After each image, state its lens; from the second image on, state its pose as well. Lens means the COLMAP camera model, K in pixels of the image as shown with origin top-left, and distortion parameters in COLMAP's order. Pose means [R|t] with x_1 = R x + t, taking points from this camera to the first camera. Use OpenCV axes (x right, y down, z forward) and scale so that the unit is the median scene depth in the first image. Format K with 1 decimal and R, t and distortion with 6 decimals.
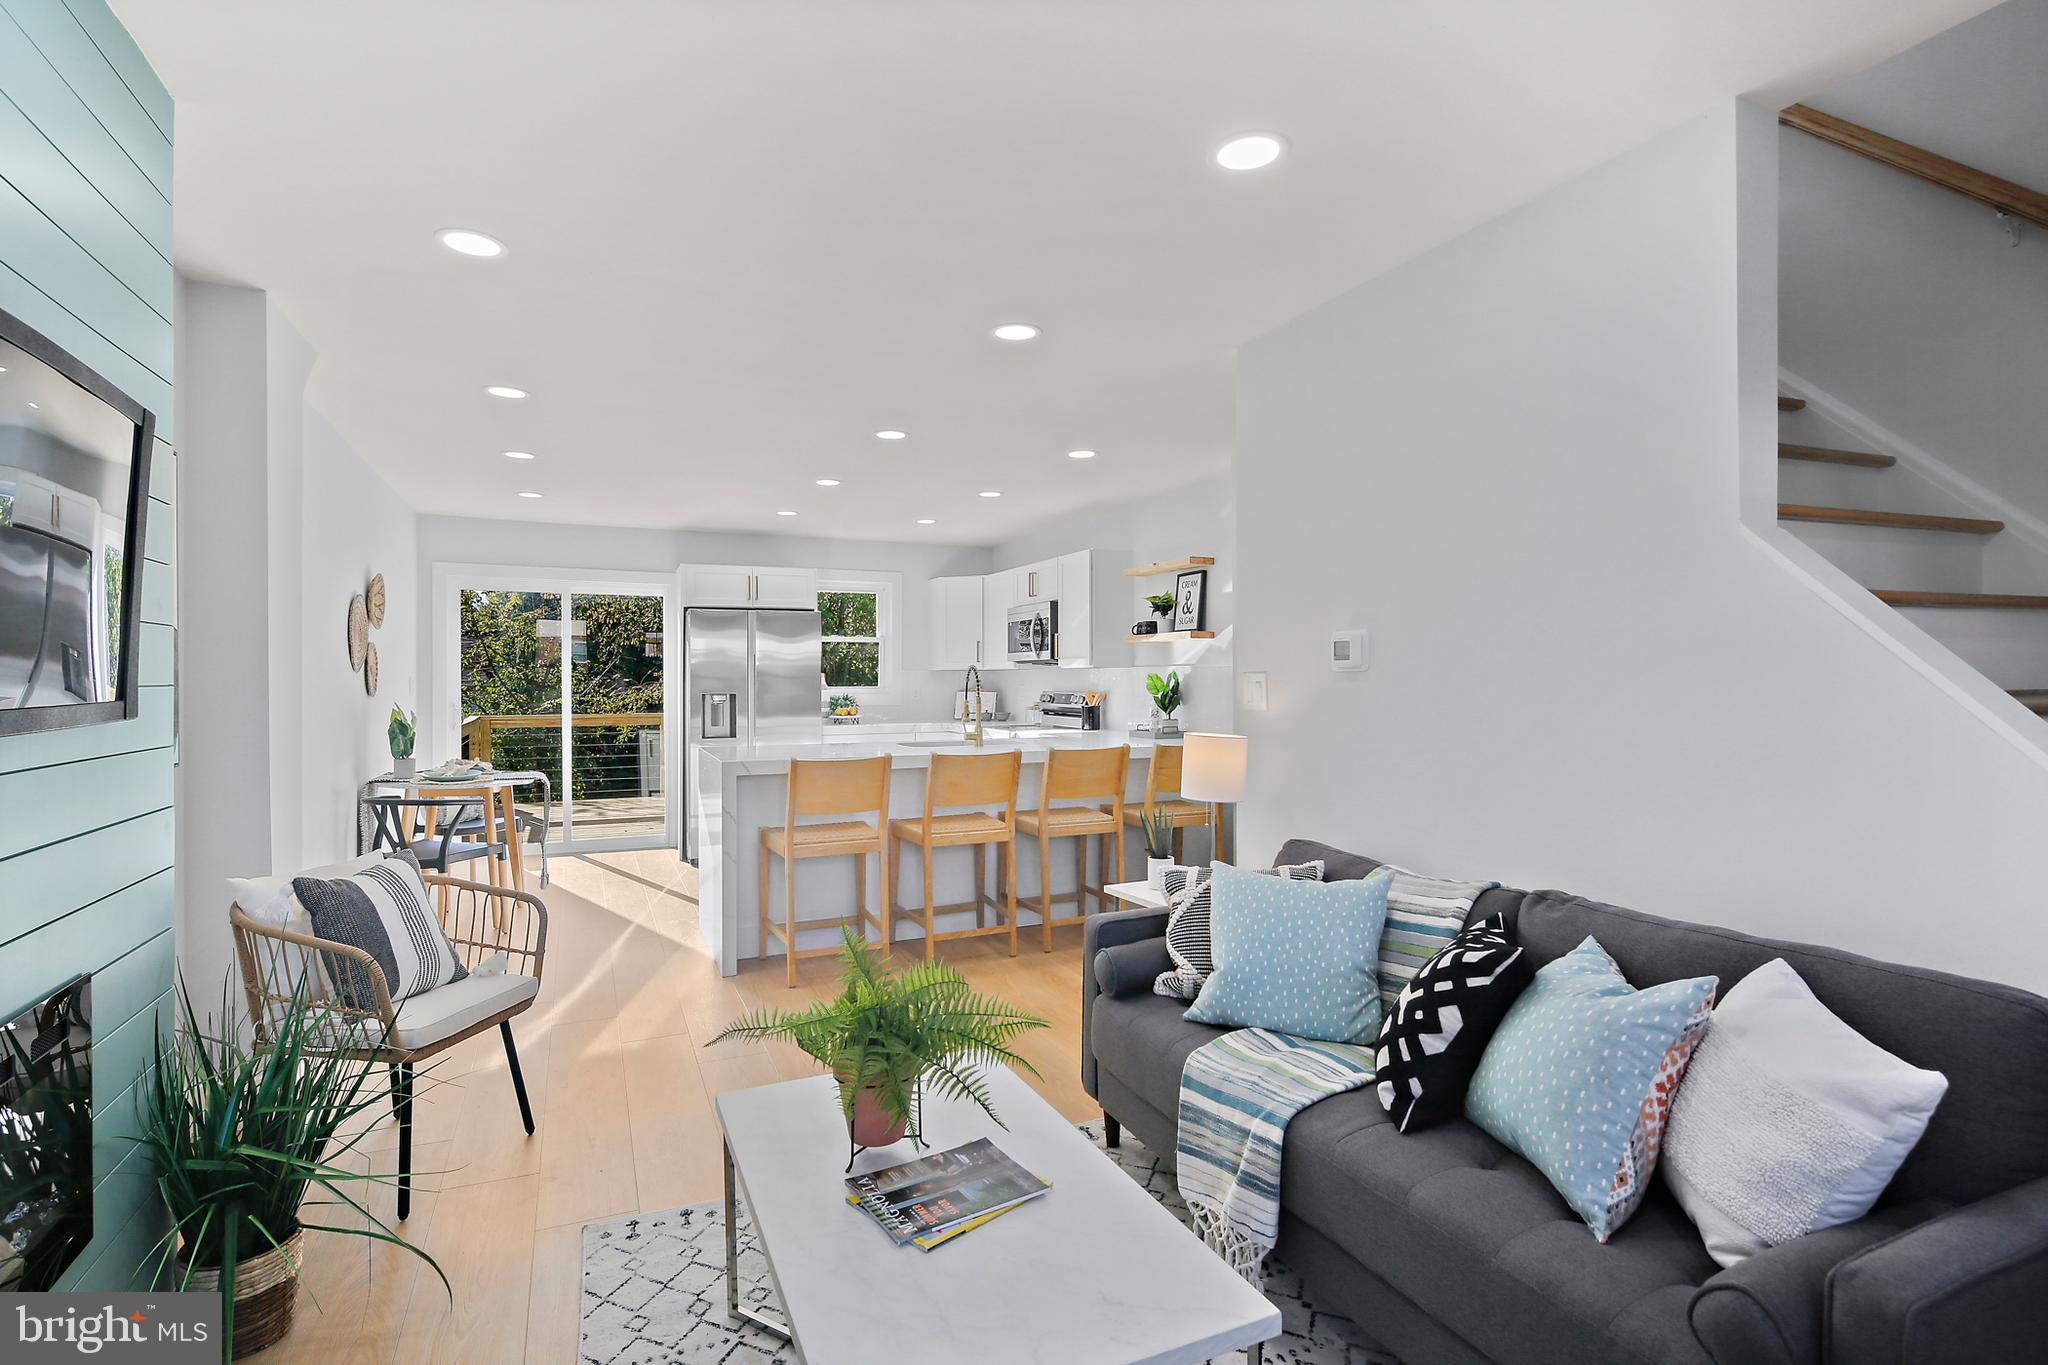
lens RADIAL K [[1000.3, 0, 1029.0], [0, 1000.3, 684.5], [0, 0, 1]] dist [0.004574, -0.005937]
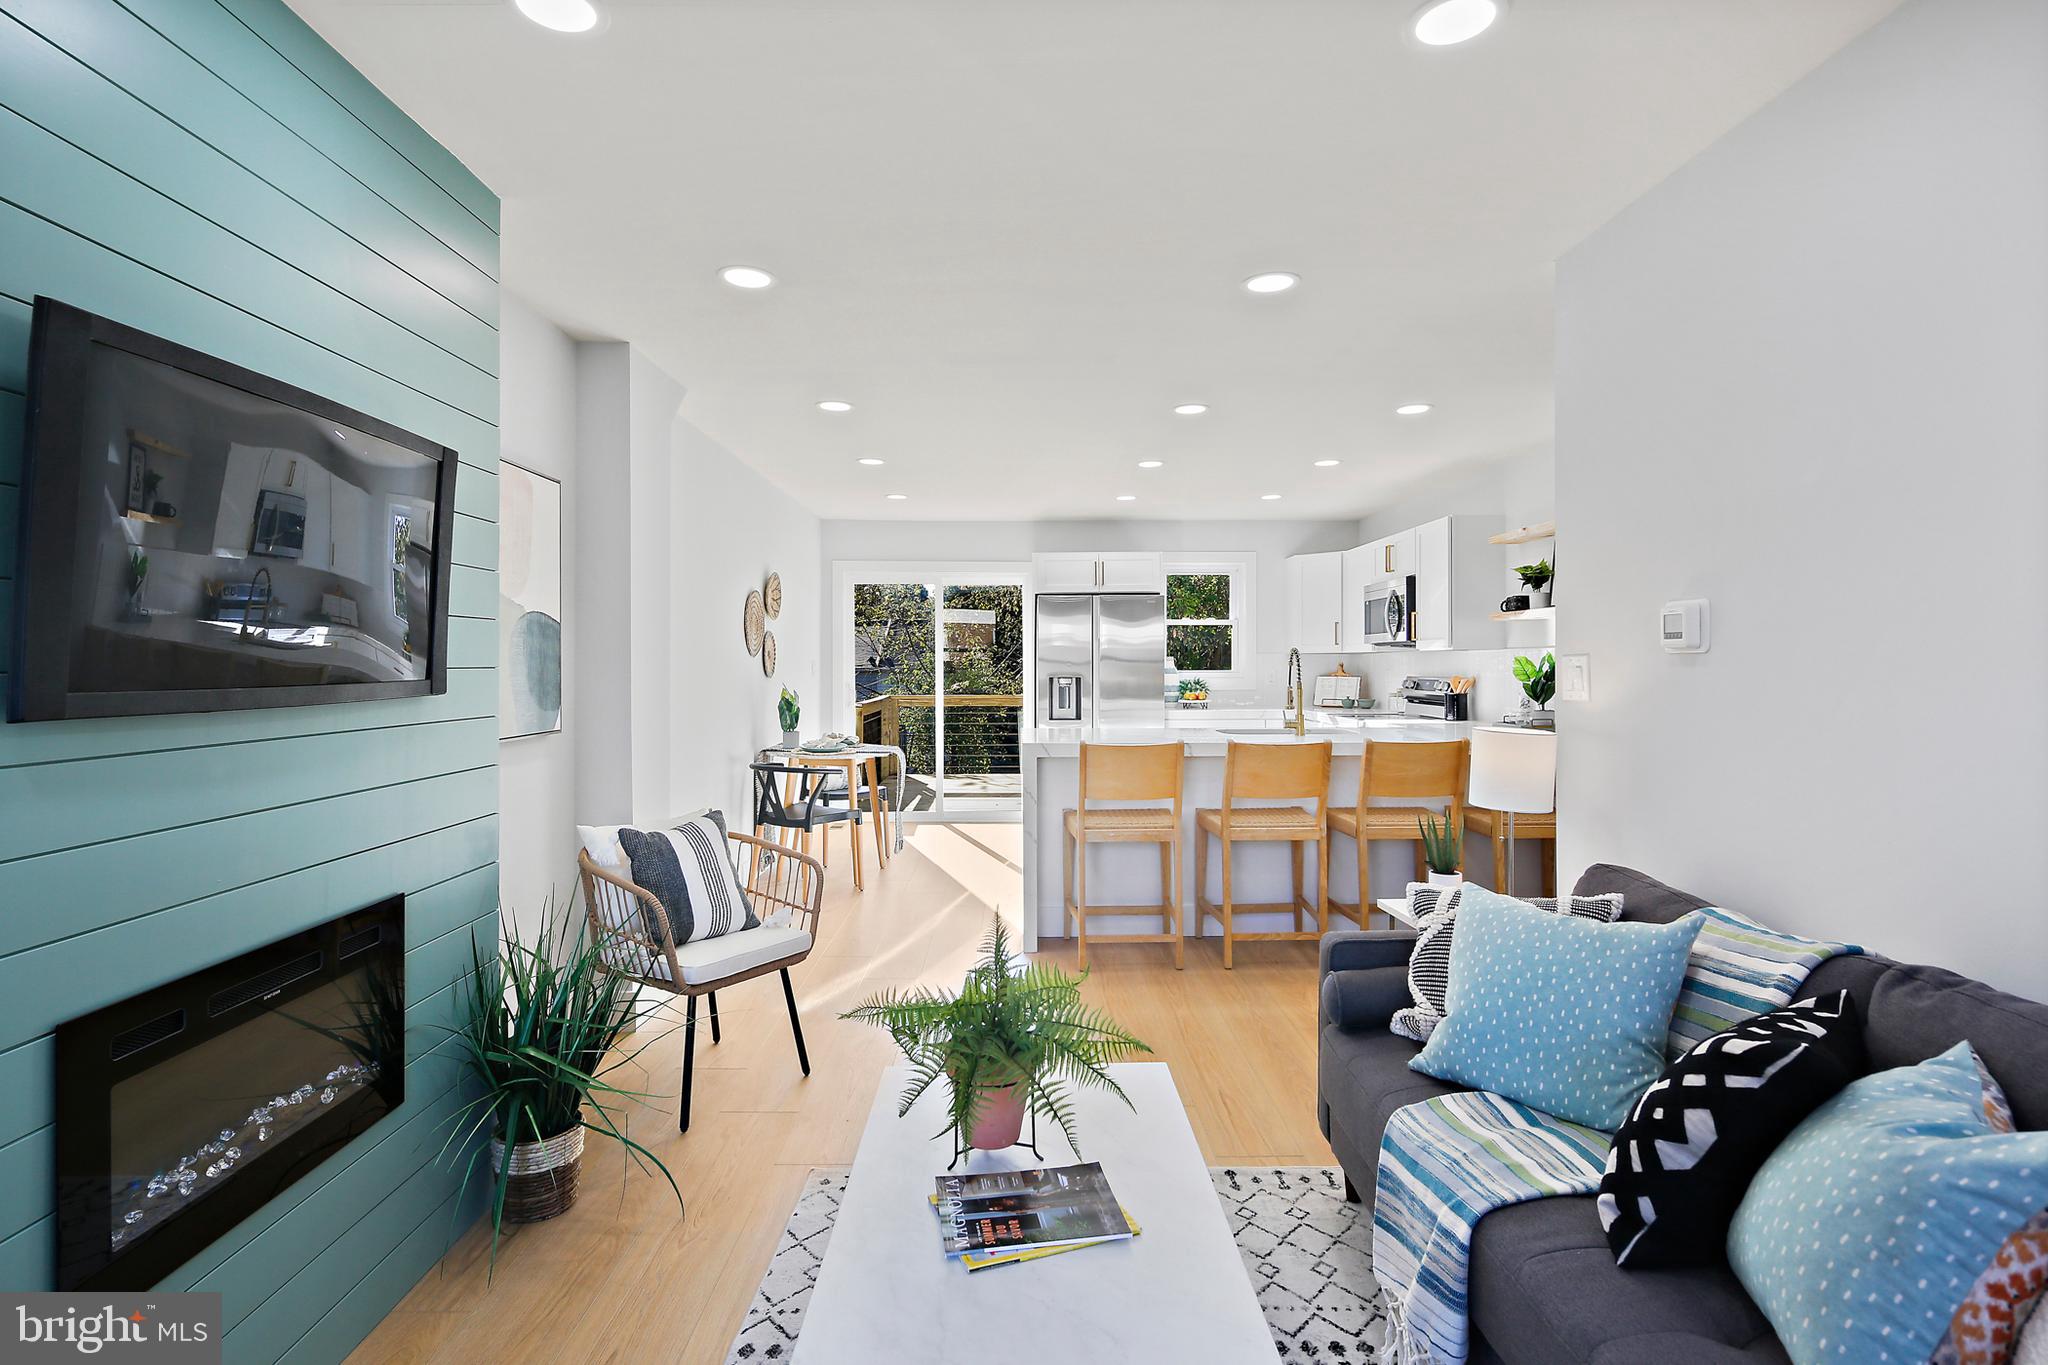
lens RADIAL K [[1007.6, 0, 1023.4], [0, 1007.6, 660.9], [0, 0, 1]] dist [0.003581, -0.004976]
pose [[0.914915, -0.000339, -0.403646, 0.150940], [-0.002613, 0.999974, -0.006762, -0.000485], [0.403638, 0.007241, 0.914890, 0.069236]]
